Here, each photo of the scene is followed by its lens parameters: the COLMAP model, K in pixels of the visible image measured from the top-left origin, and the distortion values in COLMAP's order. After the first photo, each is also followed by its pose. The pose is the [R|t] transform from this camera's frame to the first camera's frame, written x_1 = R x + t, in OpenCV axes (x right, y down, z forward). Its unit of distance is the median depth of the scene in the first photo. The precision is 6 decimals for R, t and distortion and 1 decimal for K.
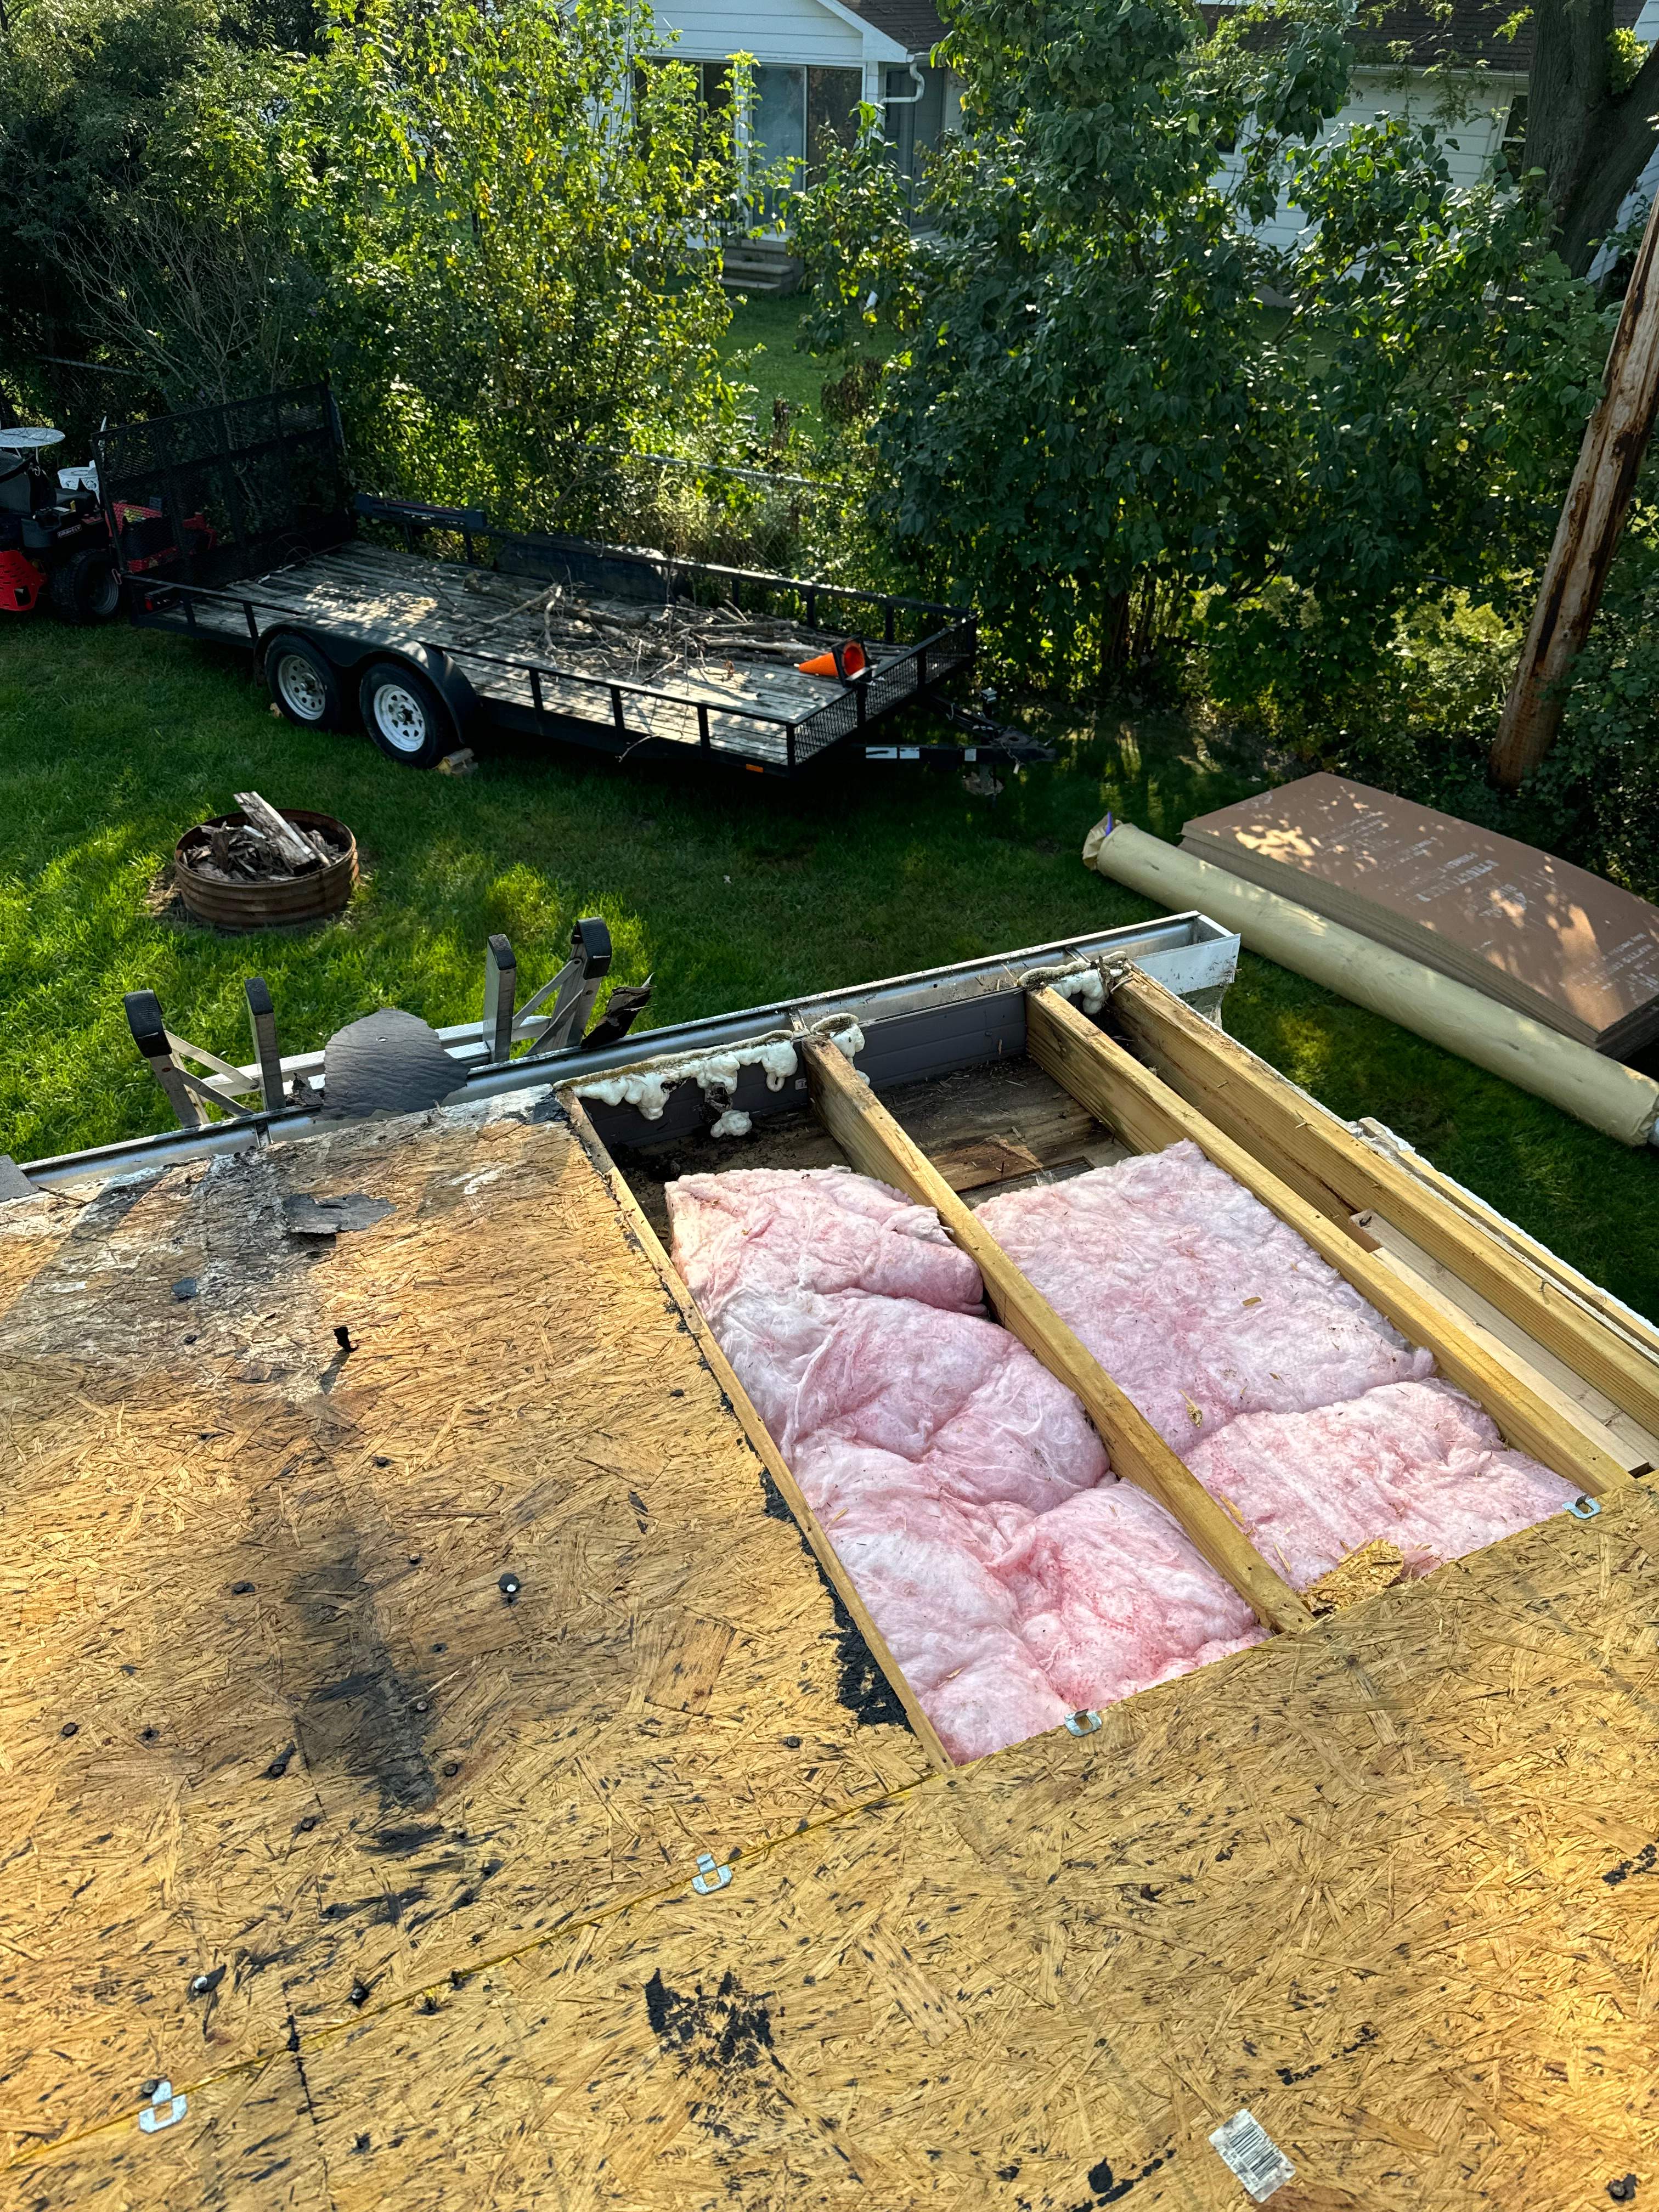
lens RADIAL K [[1509.2, 0, 774.5], [0, 1509.2, 1178.6], [0, 0, 1]] dist [0.055341, -0.062160]
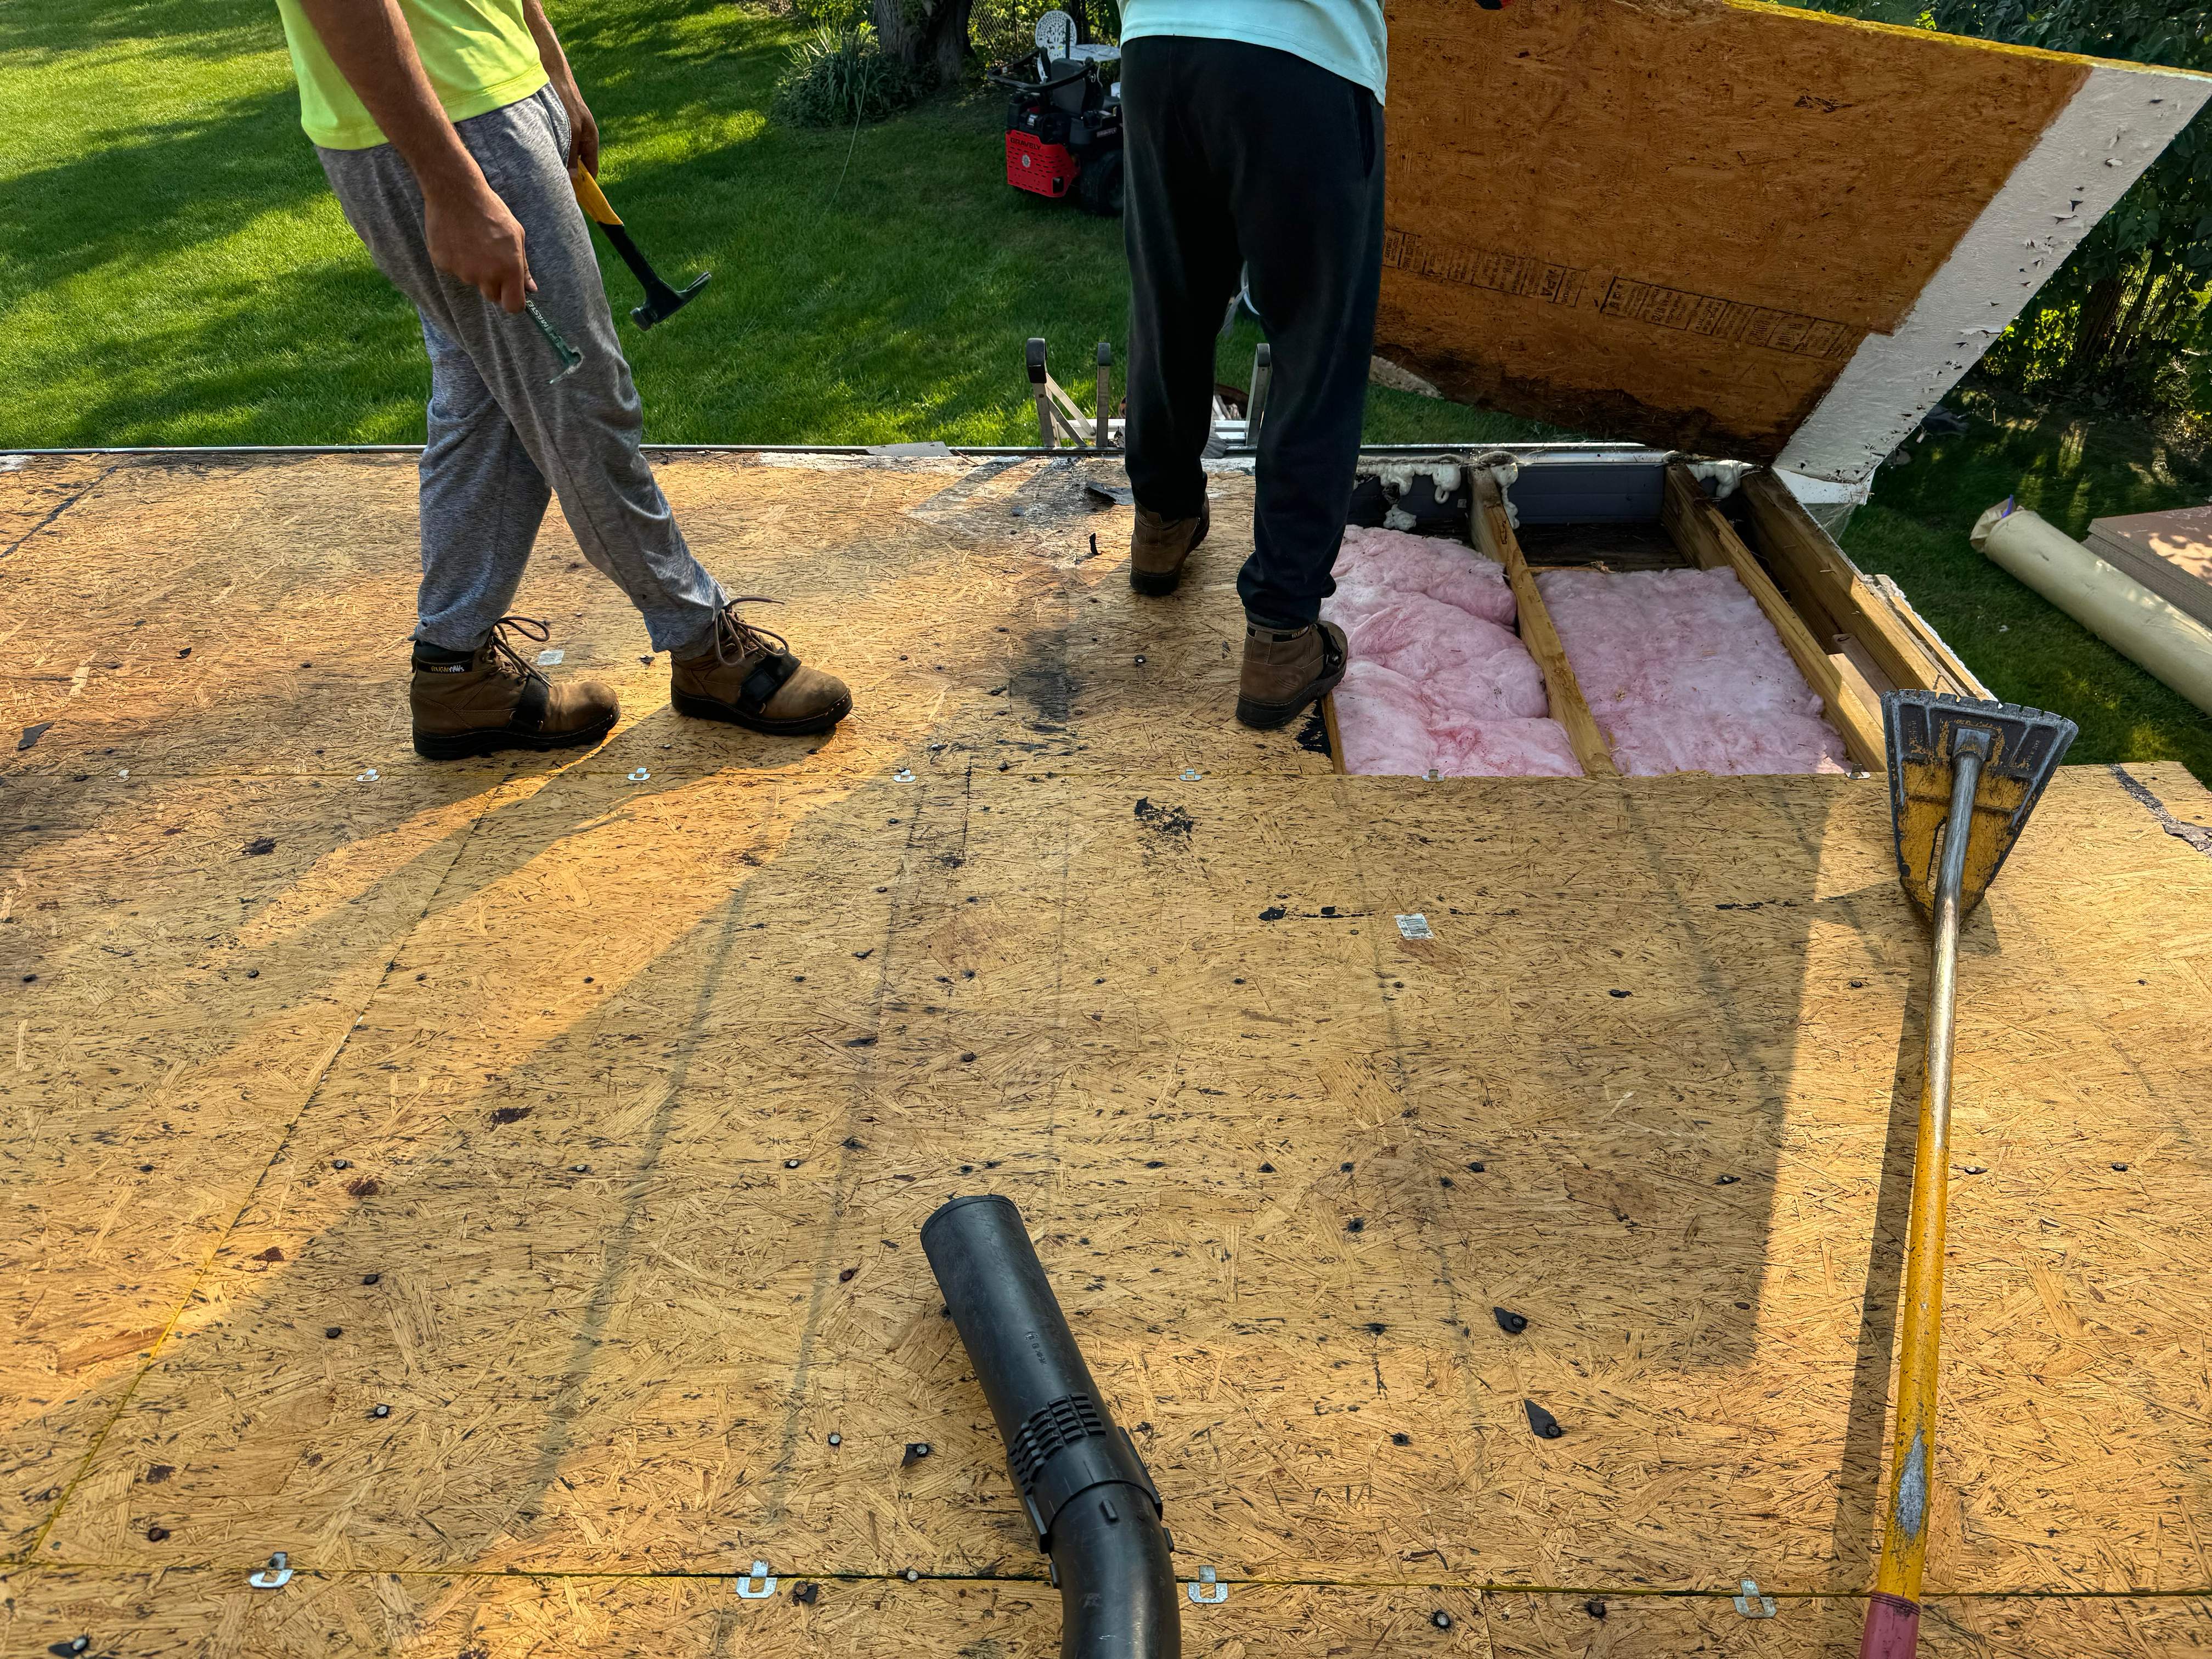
lens RADIAL K [[1509.2, 0, 1081.6], [0, 1509.2, 937.5], [0, 0, 1]] dist [0.055341, -0.062160]
pose [[0.906263, 0.250410, -0.340562, 0.088253], [-0.234948, 0.968139, 0.086643, 0.090461], [0.351407, 0.001493, 0.936222, -0.129792]]
